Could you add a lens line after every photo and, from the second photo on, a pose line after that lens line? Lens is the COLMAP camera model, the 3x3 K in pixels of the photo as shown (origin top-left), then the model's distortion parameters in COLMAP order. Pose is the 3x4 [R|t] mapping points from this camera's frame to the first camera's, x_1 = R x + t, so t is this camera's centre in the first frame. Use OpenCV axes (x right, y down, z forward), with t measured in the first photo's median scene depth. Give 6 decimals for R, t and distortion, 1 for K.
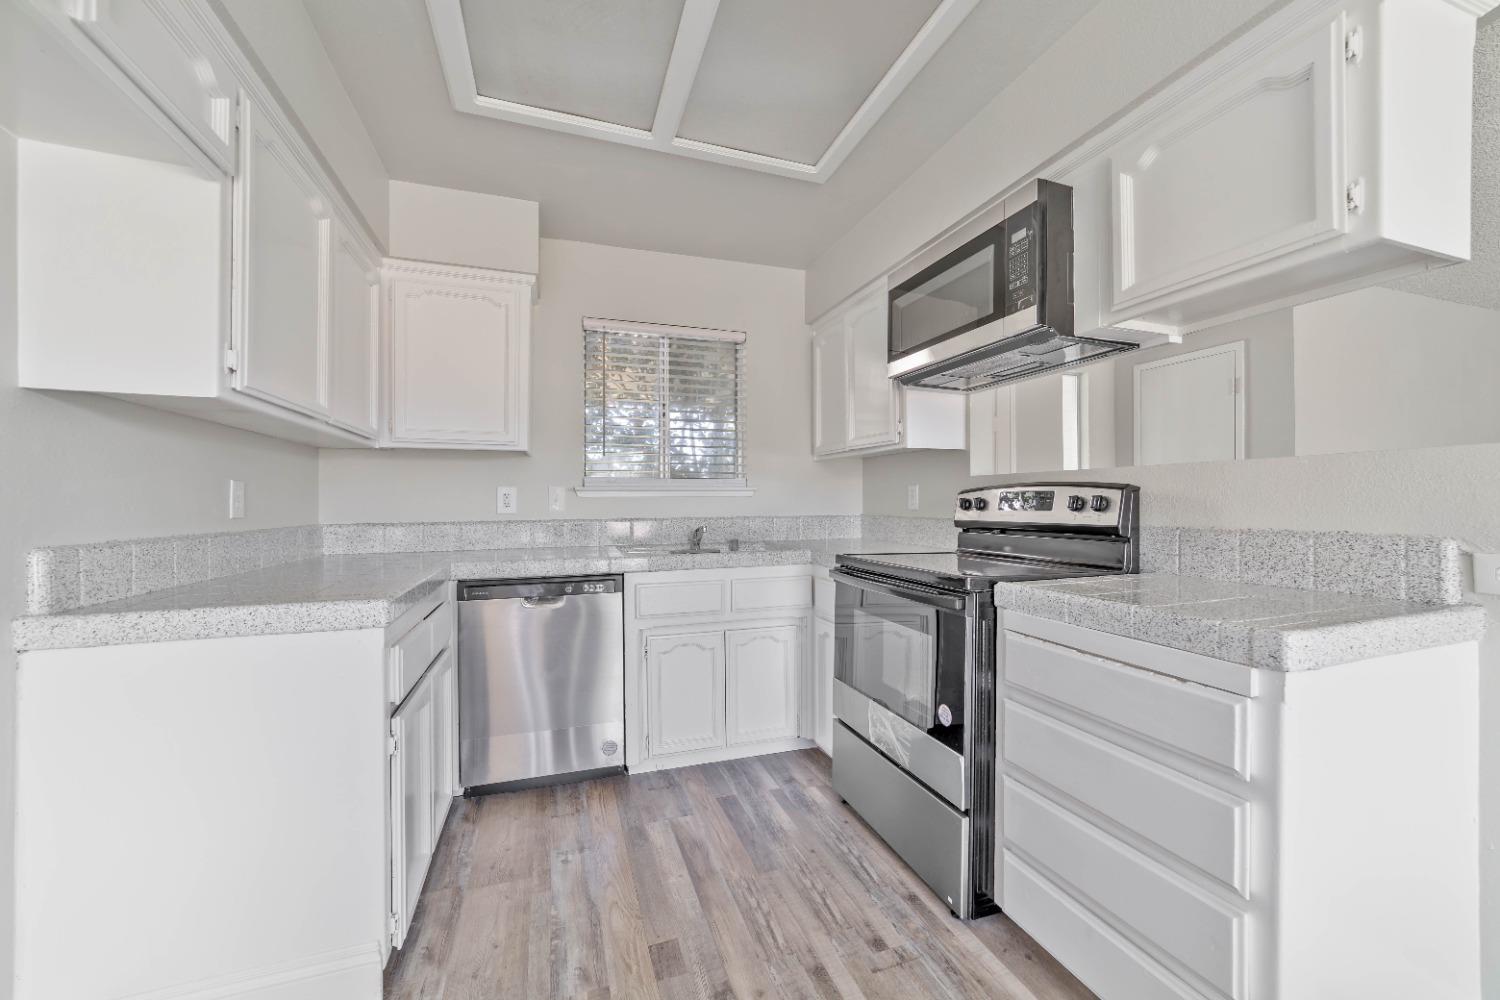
lens RADIAL K [[579.3, 0, 750.0], [0, 579.3, 500.0], [0, 0, 1]] dist [-0.015944, 0.000496]
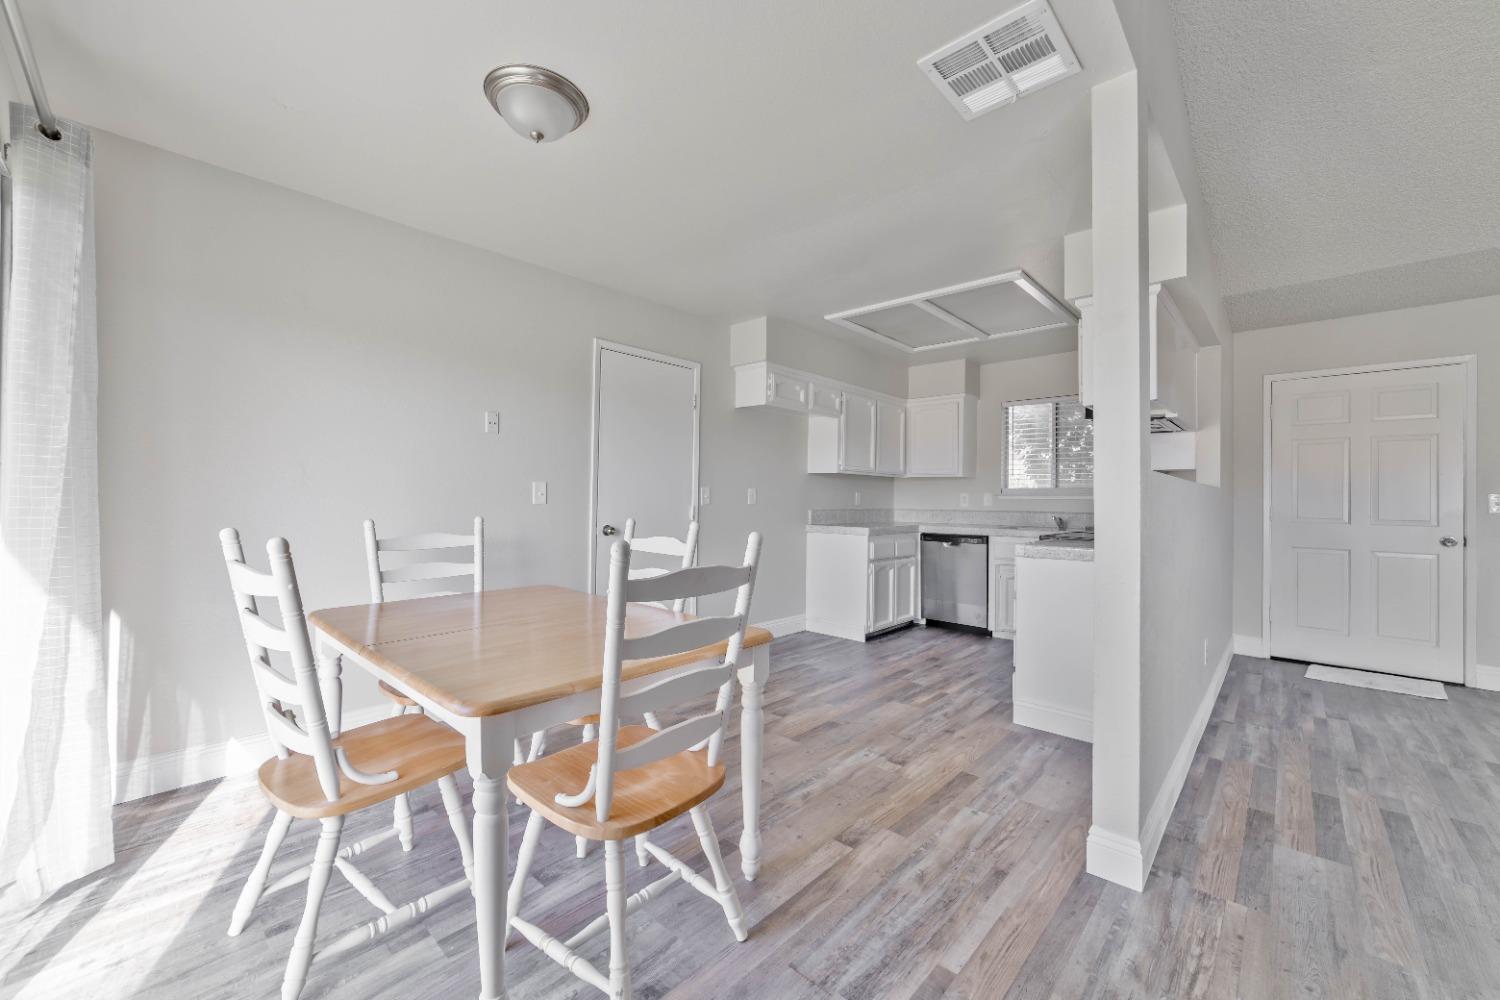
lens RADIAL K [[579.3, 0, 750.0], [0, 579.3, 500.0], [0, 0, 1]] dist [-0.015944, 0.000496]
pose [[0.447669, 0.012685, -0.894110, 1.386878], [-0.019041, 0.999808, 0.004651, 0.002911], [0.893997, 0.014942, 0.447824, -0.776558]]
